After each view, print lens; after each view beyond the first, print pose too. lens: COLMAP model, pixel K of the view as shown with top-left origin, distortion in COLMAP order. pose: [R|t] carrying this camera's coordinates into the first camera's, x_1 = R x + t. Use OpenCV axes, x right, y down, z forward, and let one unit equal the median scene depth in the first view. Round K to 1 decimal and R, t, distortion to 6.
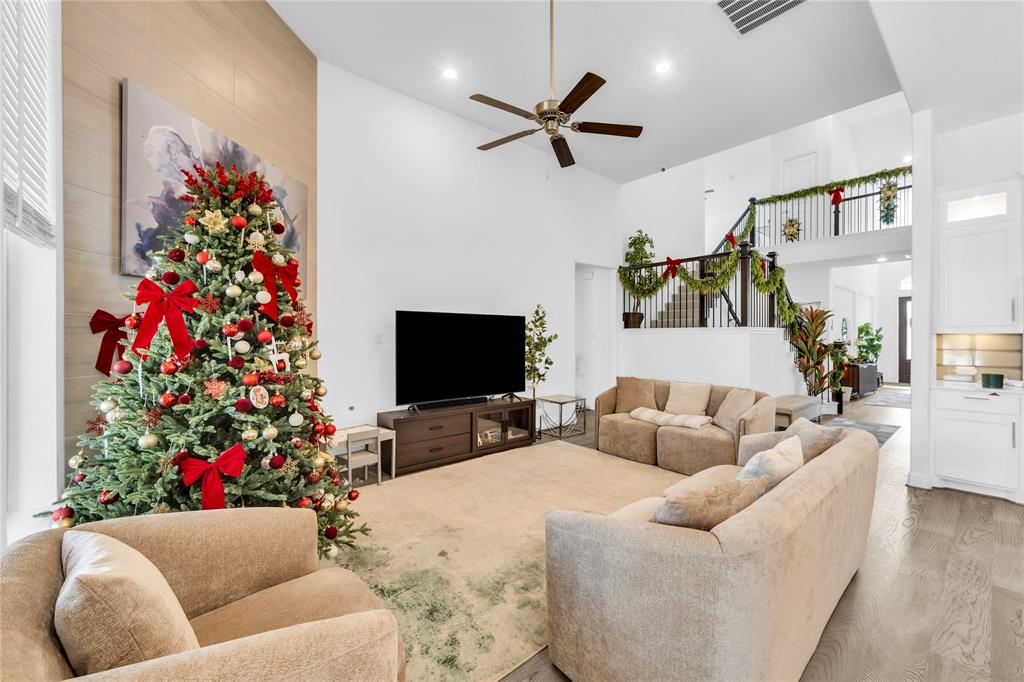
lens RADIAL K [[404.9, 0, 532.5], [0, 404.9, 337.3], [0, 0, 1]] dist [-0.001332, -0.000239]
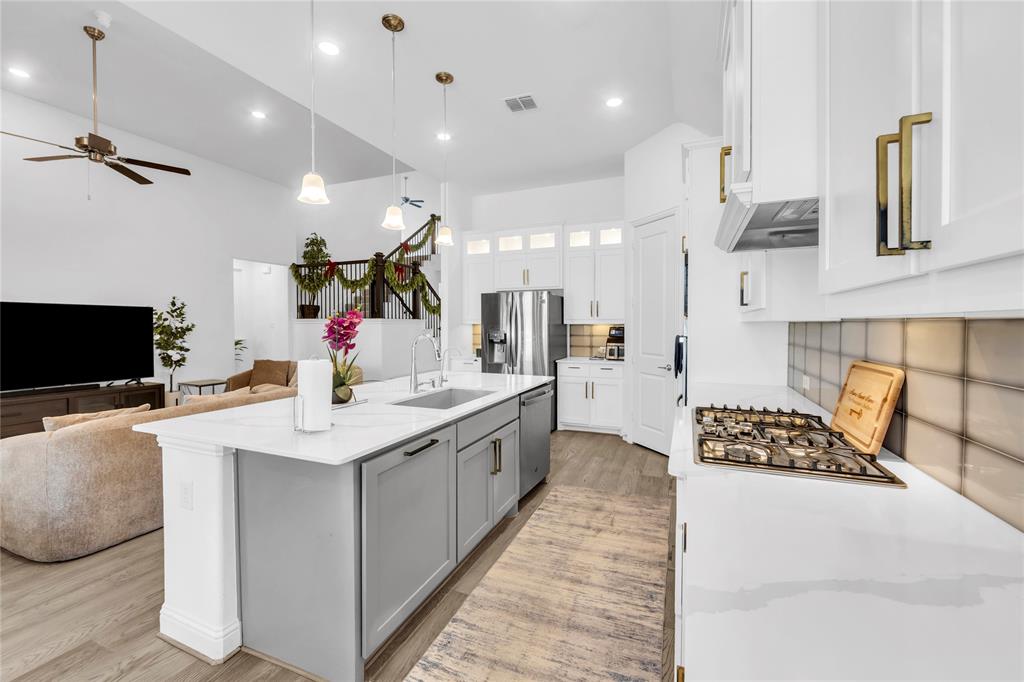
lens RADIAL K [[404.9, 0, 511.4], [0, 404.9, 330.7], [0, 0, 1]] dist [-0.001332, -0.000239]
pose [[0.900496, -0.005090, 0.434835, 0.277468], [0.000532, 0.999944, 0.010603, -0.000140], [-0.434864, -0.009316, 0.900448, -0.284978]]
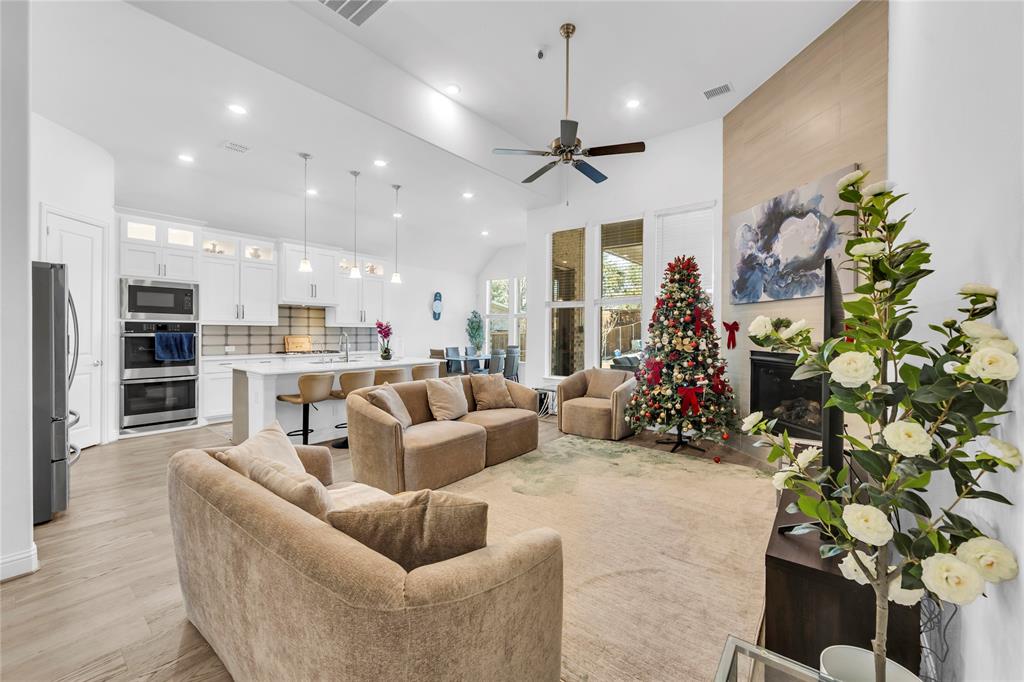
lens RADIAL K [[404.9, 0, 512.8], [0, 404.9, 333.5], [0, 0, 1]] dist [-0.001332, -0.000239]
pose [[-0.984437, -0.006076, -0.175633, 0.174636], [-0.008001, 0.999915, 0.010255, -0.003135], [0.175555, 0.011501, -0.984402, 0.918935]]
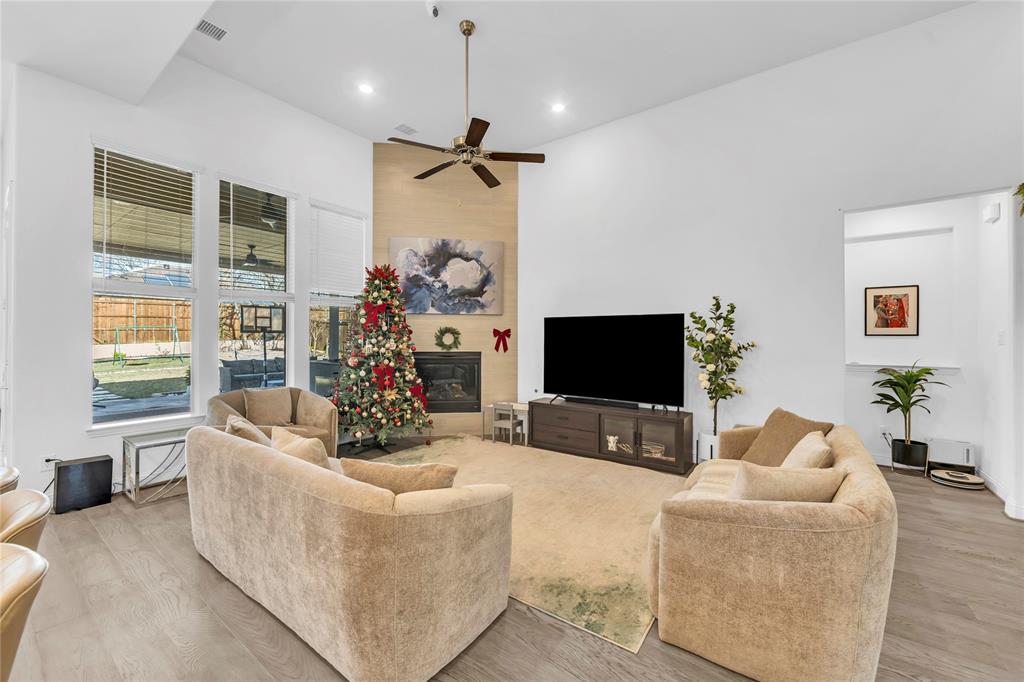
lens RADIAL K [[404.9, 0, 514.8], [0, 404.9, 337.7], [0, 0, 1]] dist [-0.001332, -0.000239]
pose [[0.214659, 0.002231, -0.976687, 0.515787], [-0.005604, 0.999984, 0.001053, -0.002419], [0.976673, 0.005247, 0.214668, 0.375226]]
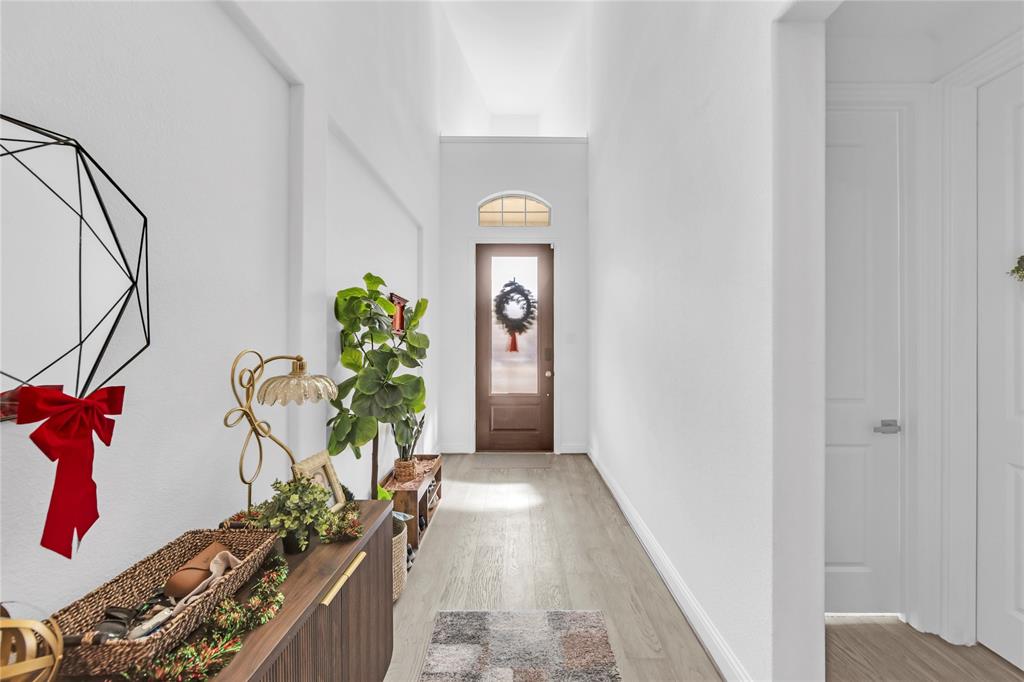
lens RADIAL K [[404.9, 0, 513.3], [0, 404.9, 338.7], [0, 0, 1]] dist [-0.001332, -0.000239]
pose [[0.665236, -0.001053, 0.746632, 1.079558], [0.000259, 0.999999, 0.001179, -0.005681], [-0.746633, -0.000591, 0.665236, 1.208643]]
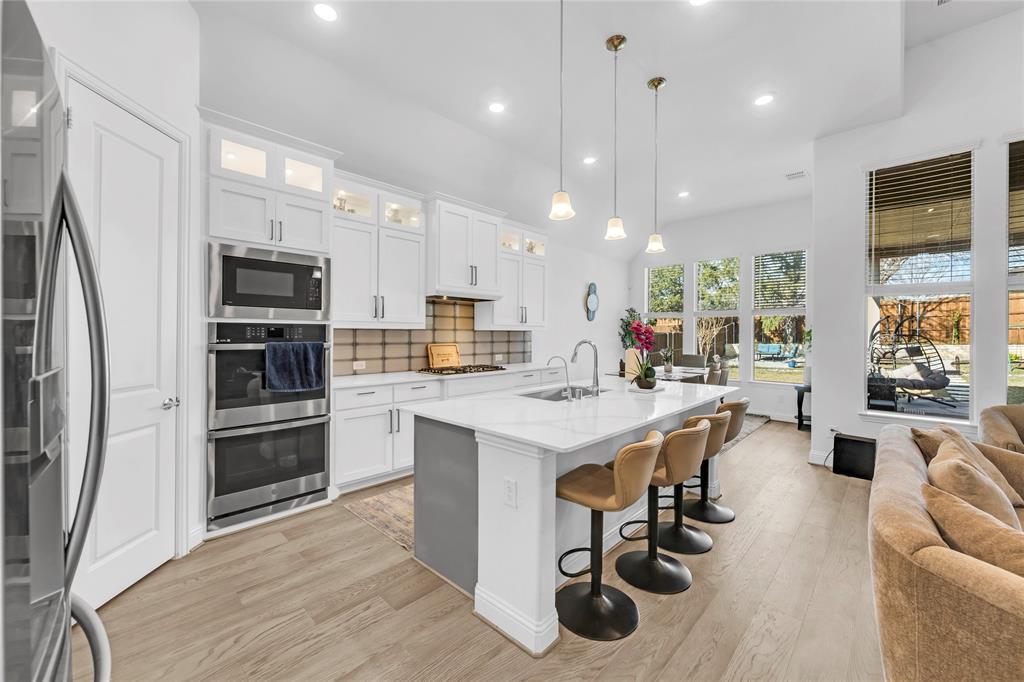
lens RADIAL K [[404.9, 0, 512.4], [0, 404.9, 332.8], [0, 0, 1]] dist [-0.001332, -0.000239]
pose [[-0.996694, -0.002529, -0.081203, 0.478418], [-0.002651, 0.999996, 0.001393, -0.002666], [0.081199, 0.001604, -0.996697, 0.496485]]
